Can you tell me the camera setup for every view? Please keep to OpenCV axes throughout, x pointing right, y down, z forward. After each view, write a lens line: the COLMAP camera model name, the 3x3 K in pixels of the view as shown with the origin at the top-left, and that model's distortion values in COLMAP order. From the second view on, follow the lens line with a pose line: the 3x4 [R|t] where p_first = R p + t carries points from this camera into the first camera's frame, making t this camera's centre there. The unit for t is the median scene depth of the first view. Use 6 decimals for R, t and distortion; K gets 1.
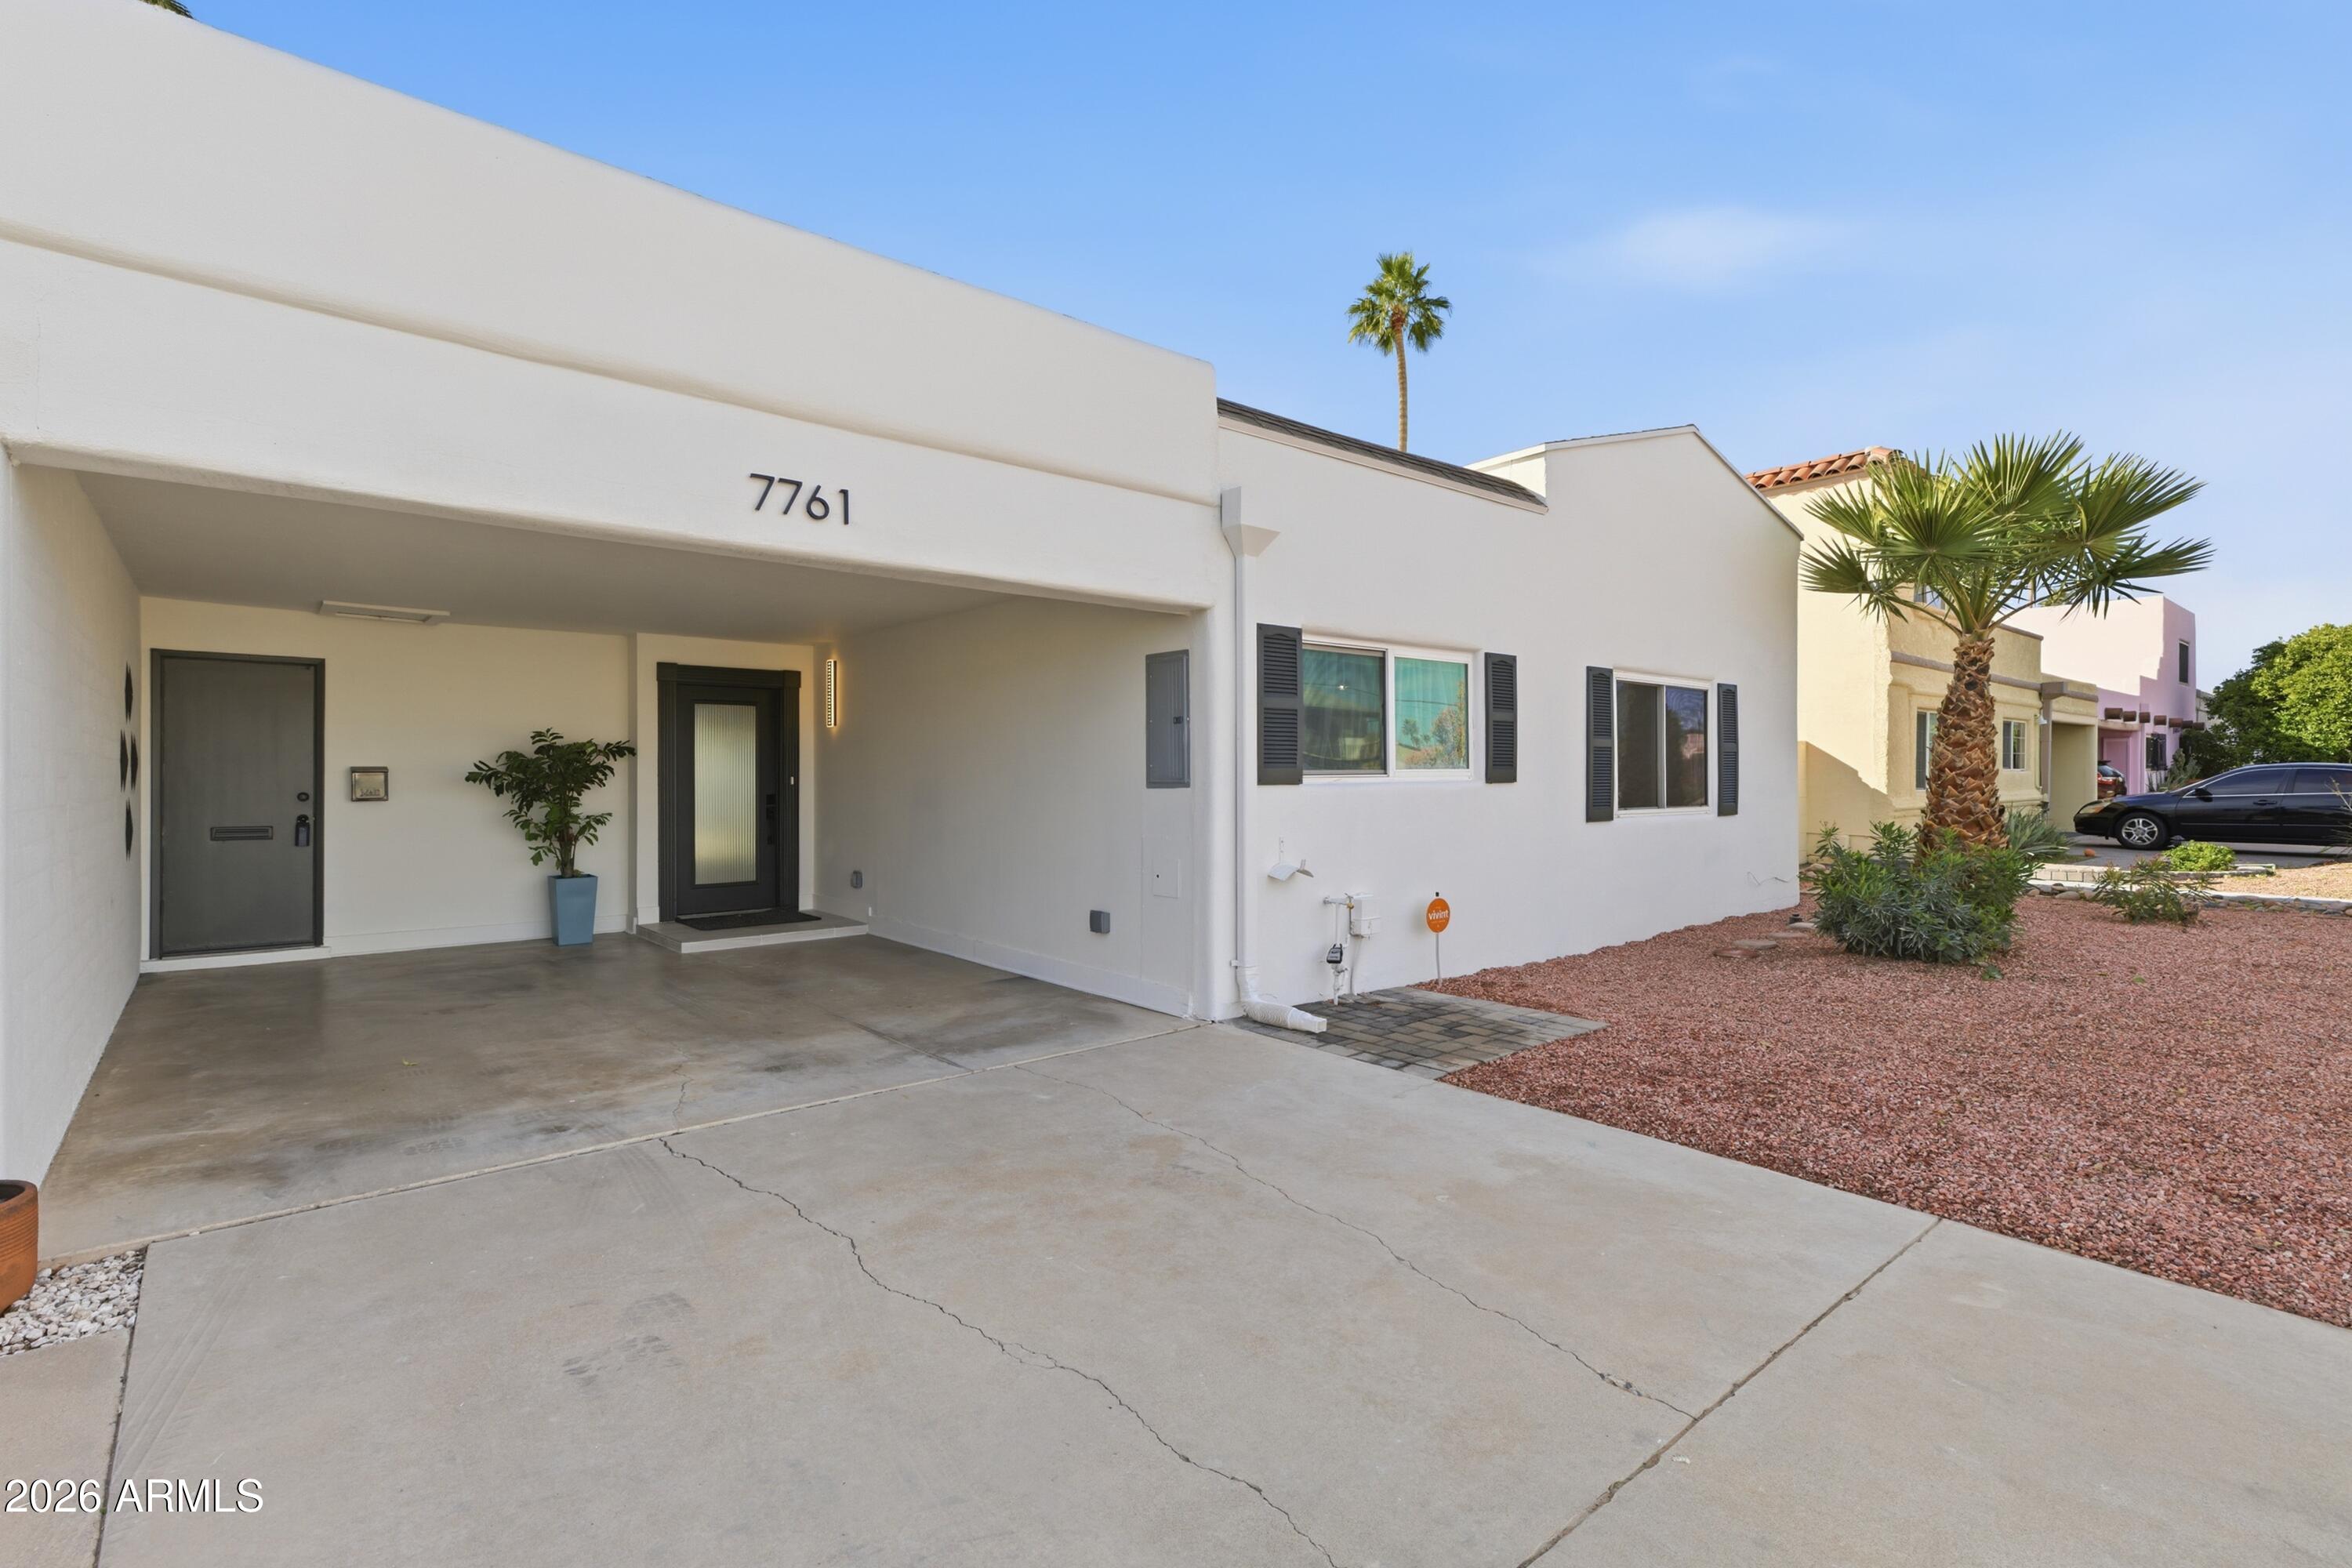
lens RADIAL K [[1073.8, 0, 1178.8], [0, 1073.8, 772.0], [0, 0, 1]] dist [0.005730, -0.000695]
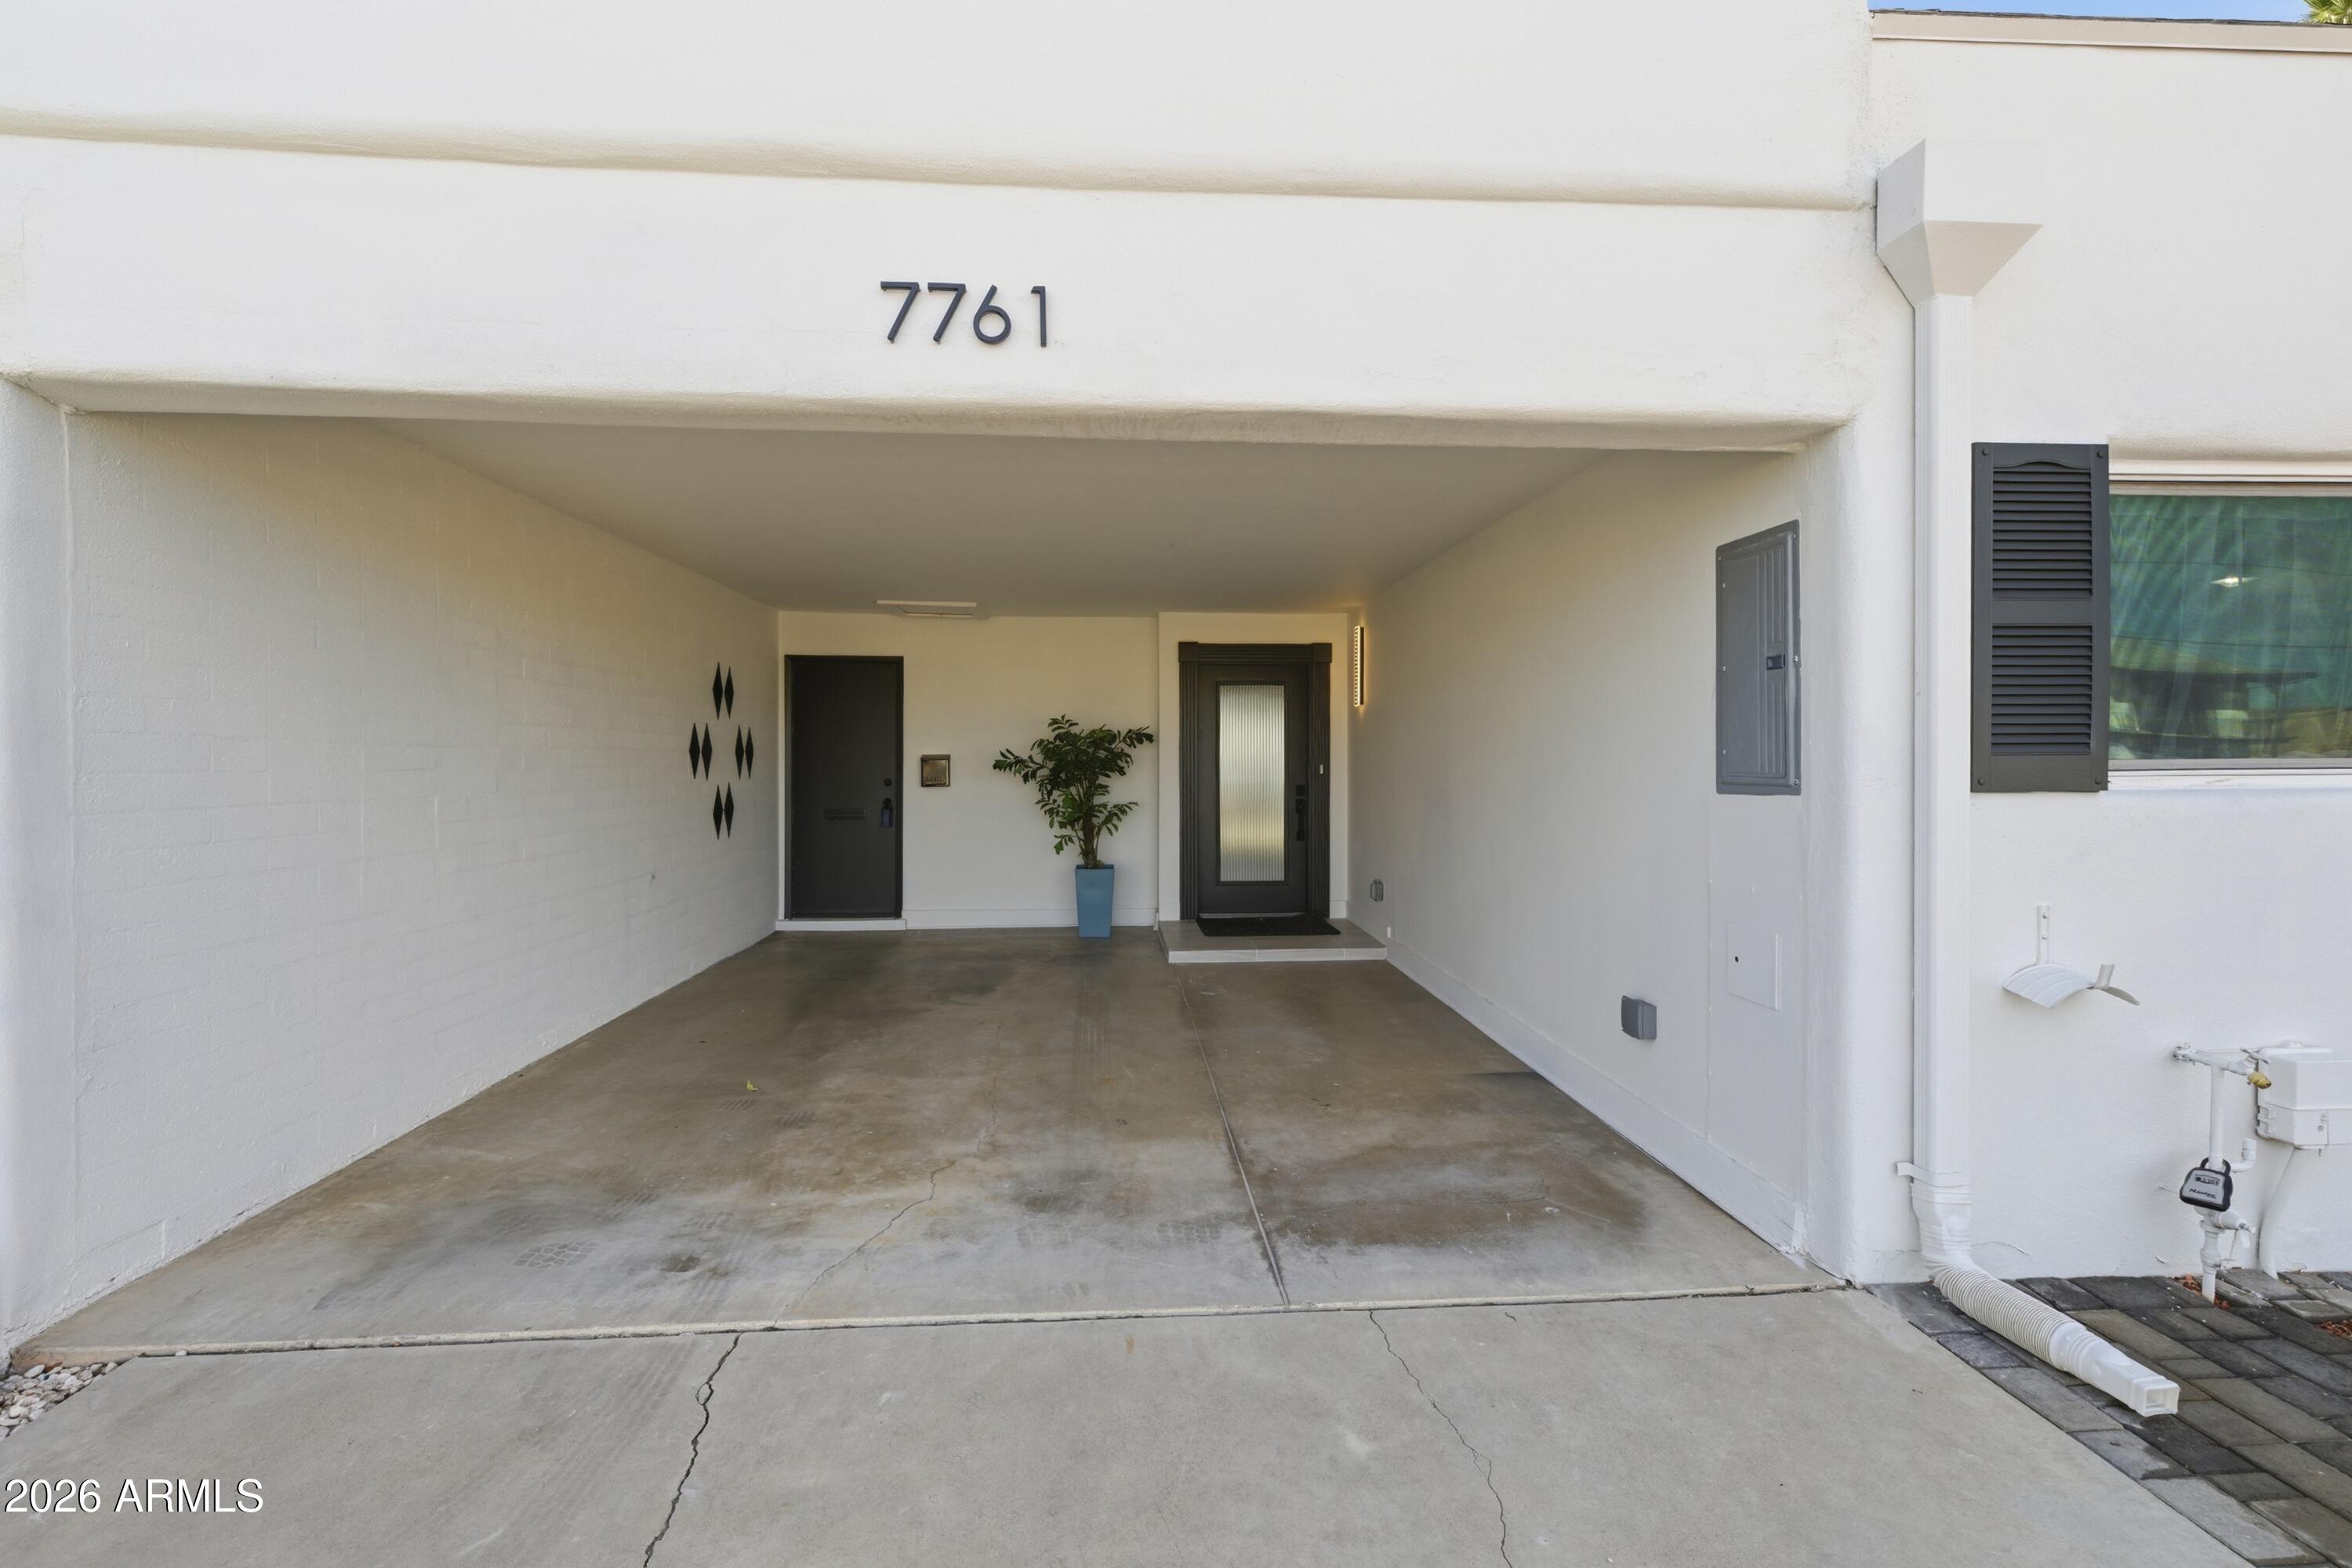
lens RADIAL K [[1073.8, 0, 1116.6], [0, 1073.8, 767.2], [0, 0, 1]] dist [0.005730, -0.000695]
pose [[0.801082, 0.004538, -0.598537, 0.052629], [0.001370, 0.999955, 0.009414, -0.003660], [0.598553, -0.008361, 0.801040, 0.385238]]
